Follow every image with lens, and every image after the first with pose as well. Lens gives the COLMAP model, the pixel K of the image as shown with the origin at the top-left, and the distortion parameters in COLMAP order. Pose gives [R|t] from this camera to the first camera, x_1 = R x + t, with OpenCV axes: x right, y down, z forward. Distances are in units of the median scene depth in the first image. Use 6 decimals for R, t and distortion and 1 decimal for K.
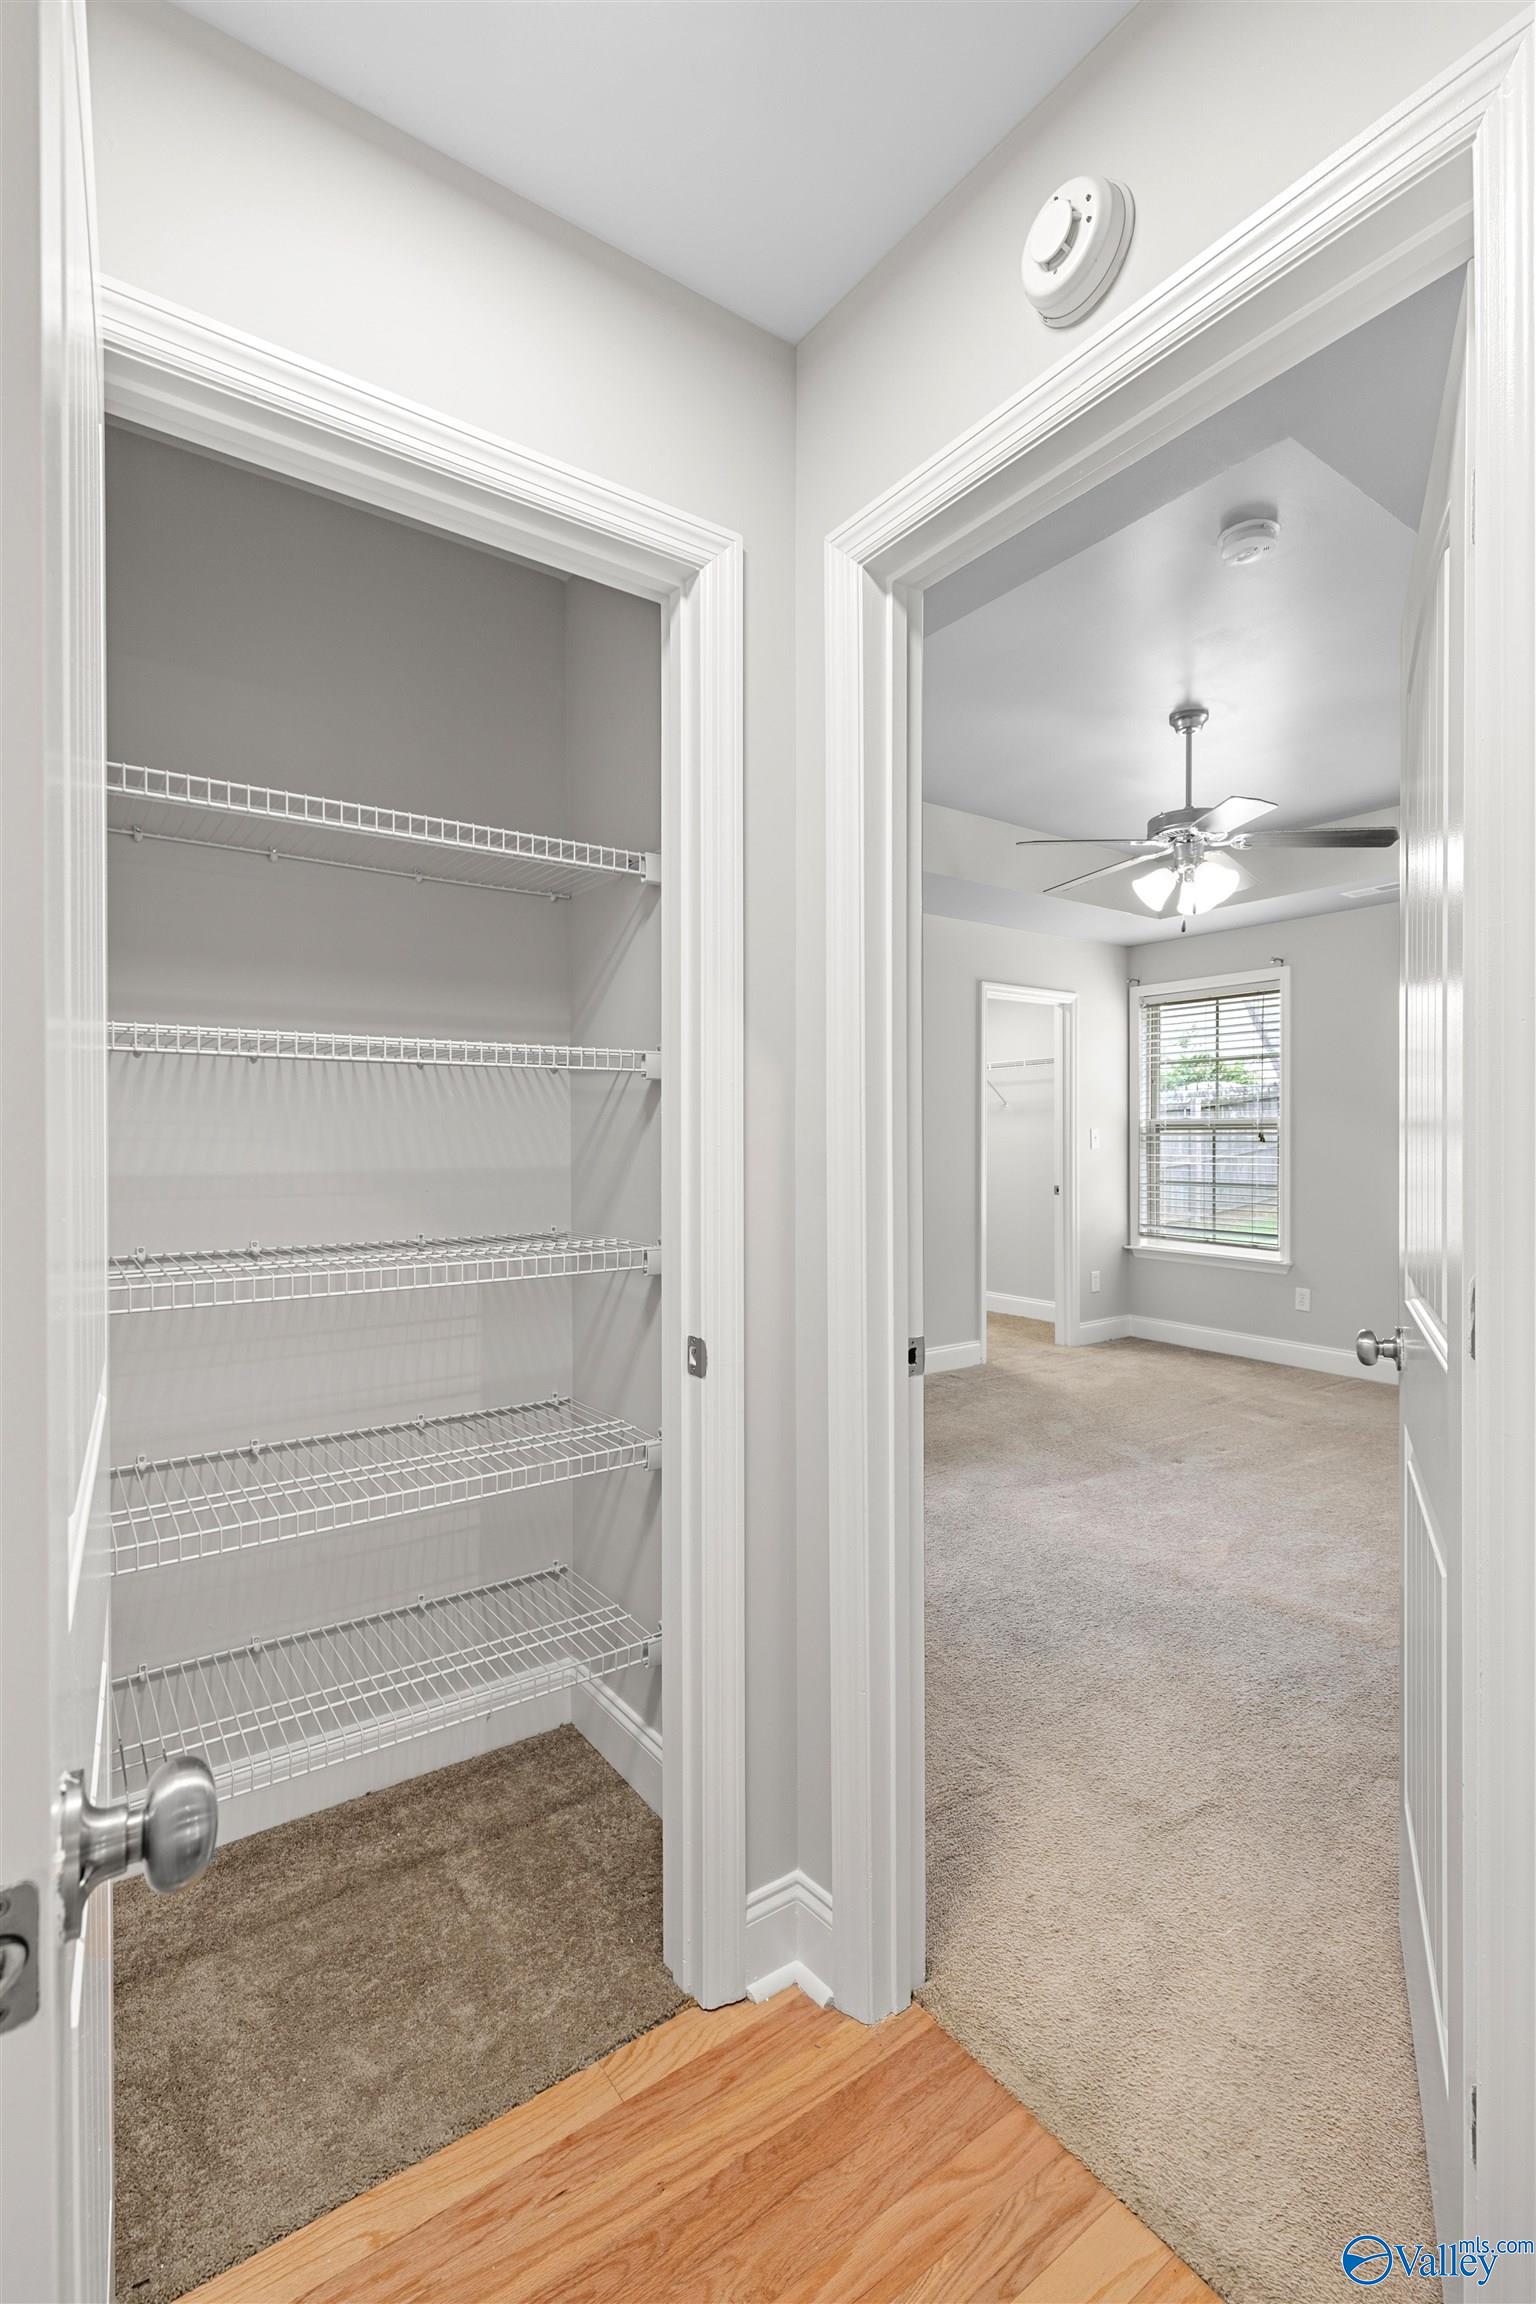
lens RADIAL K [[1037.8, 0, 776.7], [0, 1037.8, 1131.5], [0, 0, 1]] dist [0.003317, -0.000140]
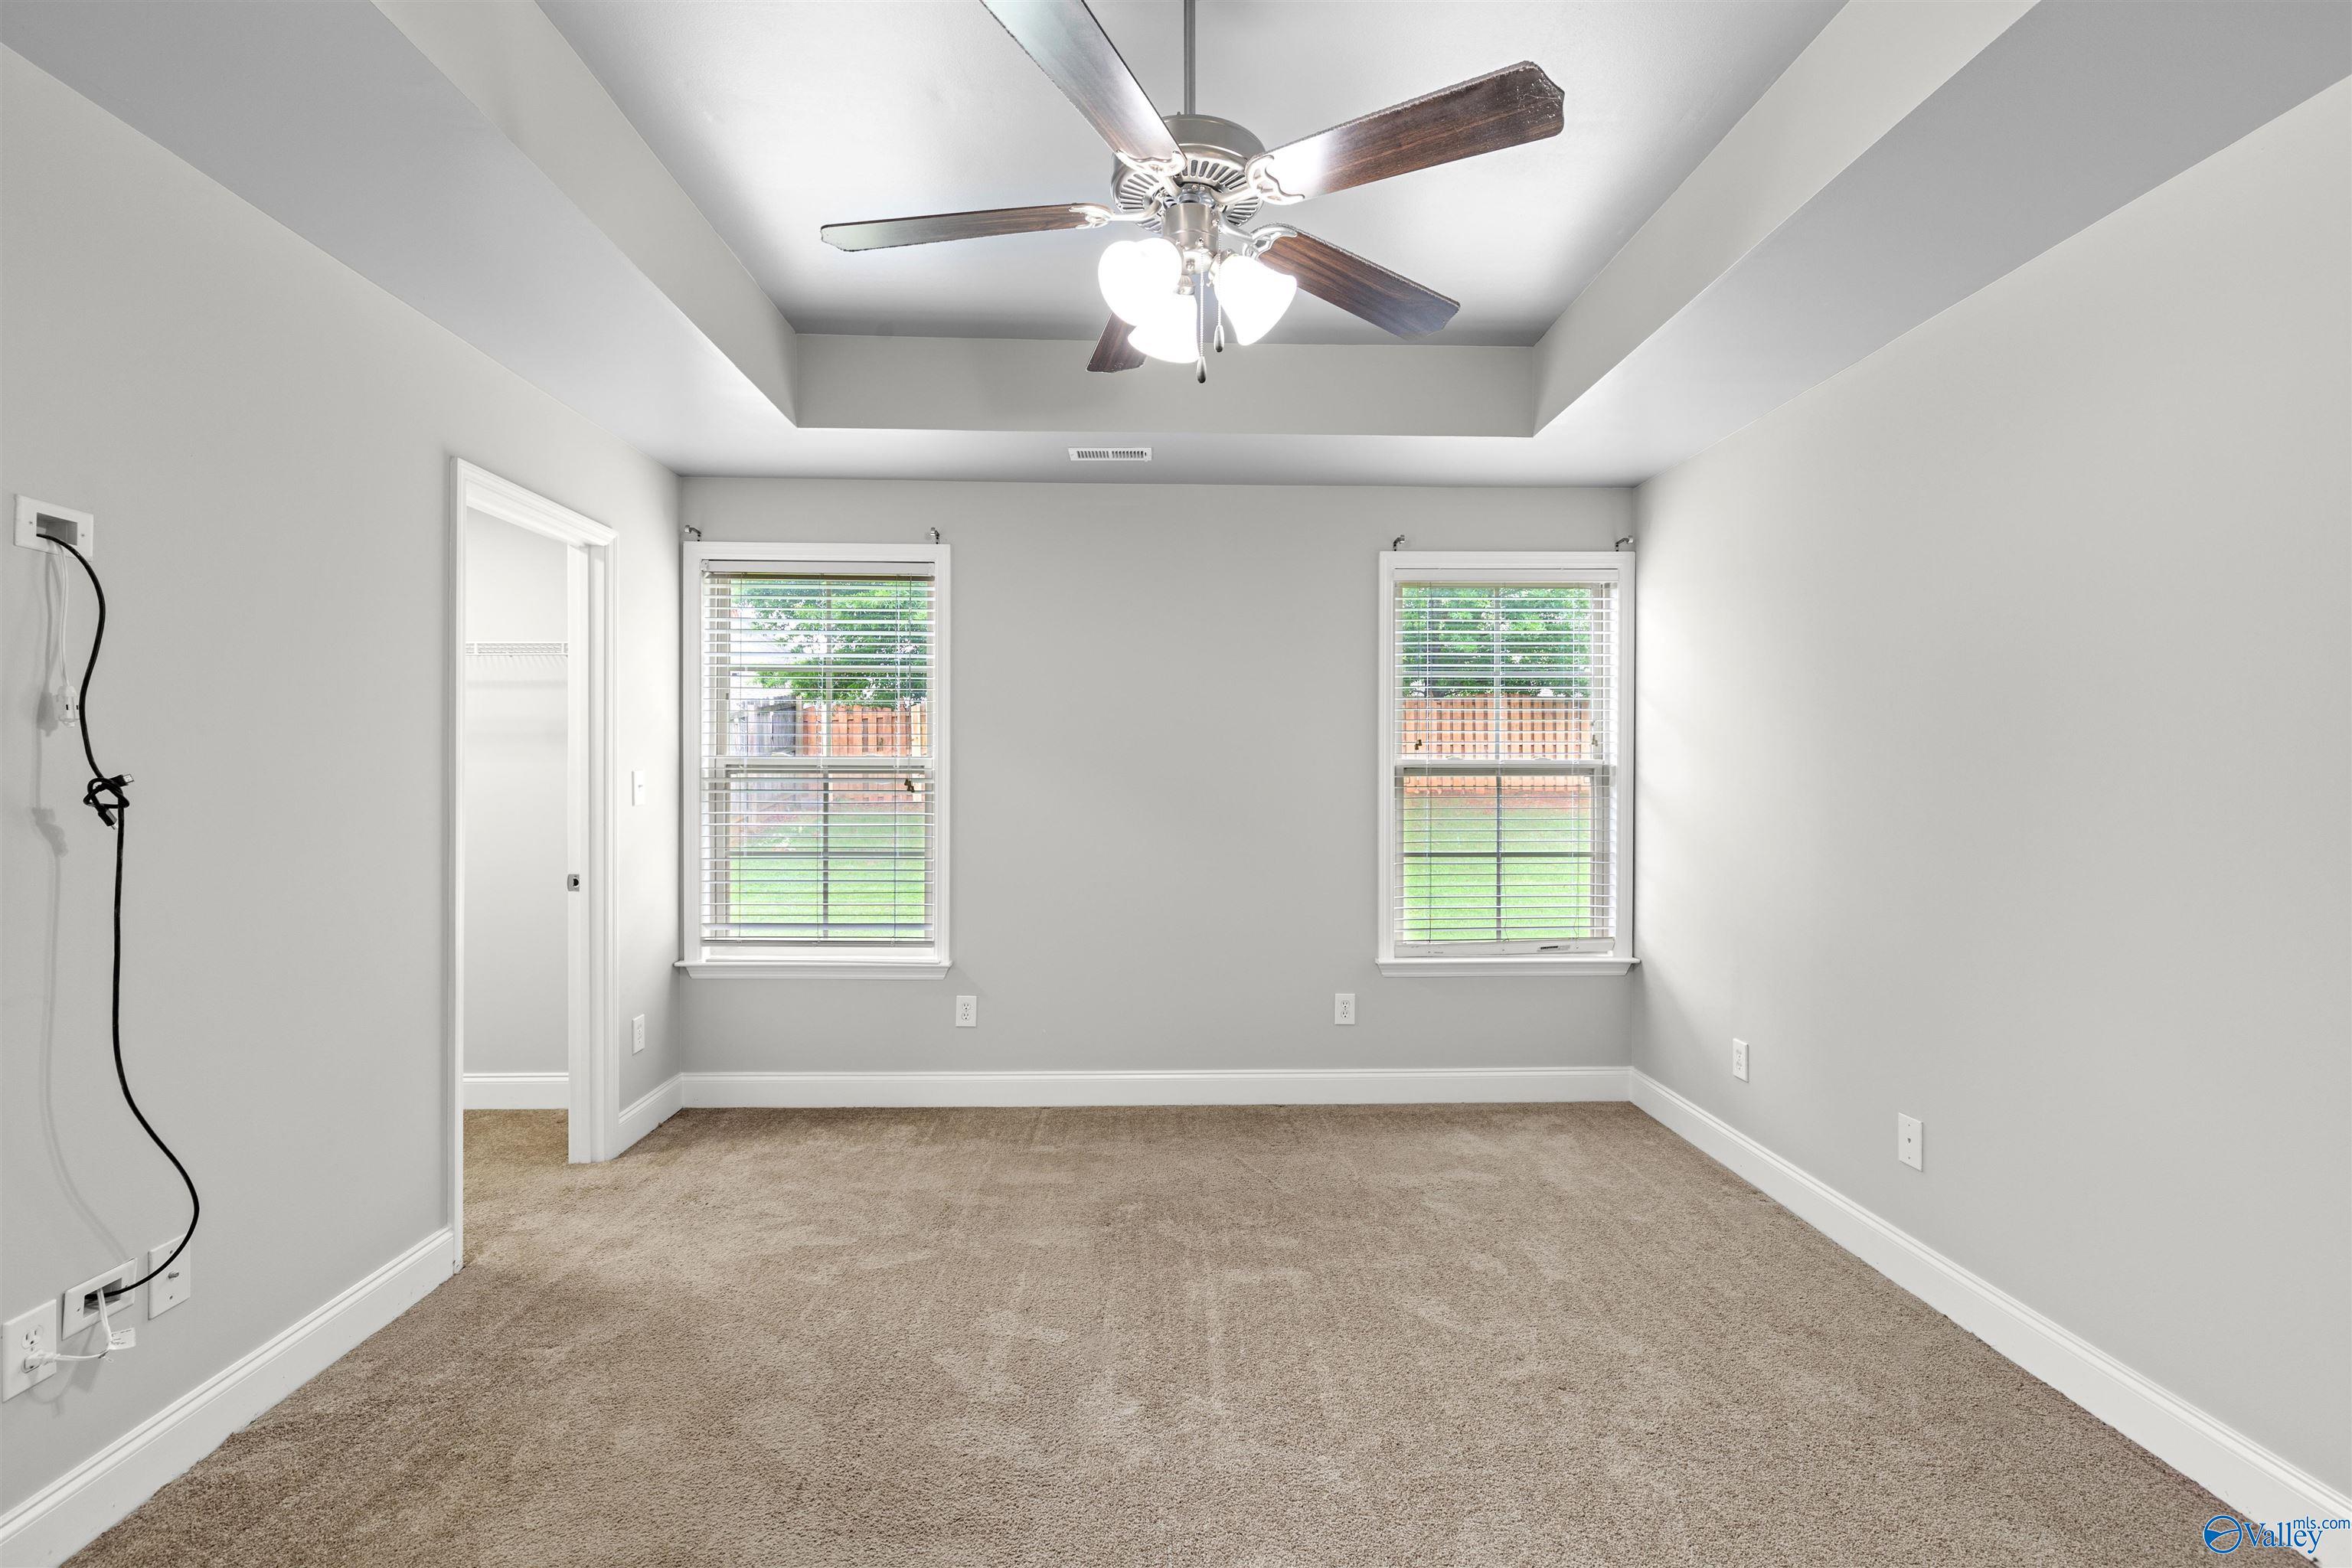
lens RADIAL K [[1059.4, 0, 1179.3], [0, 1059.4, 769.9], [0, 0, 1]] dist [0.003317, -0.000140]
pose [[0.563085, 0.004809, 0.826385, -0.013505], [-0.004800, 0.999985, -0.002548, -0.003084], [-0.826385, -0.002532, 0.563099, 0.410242]]
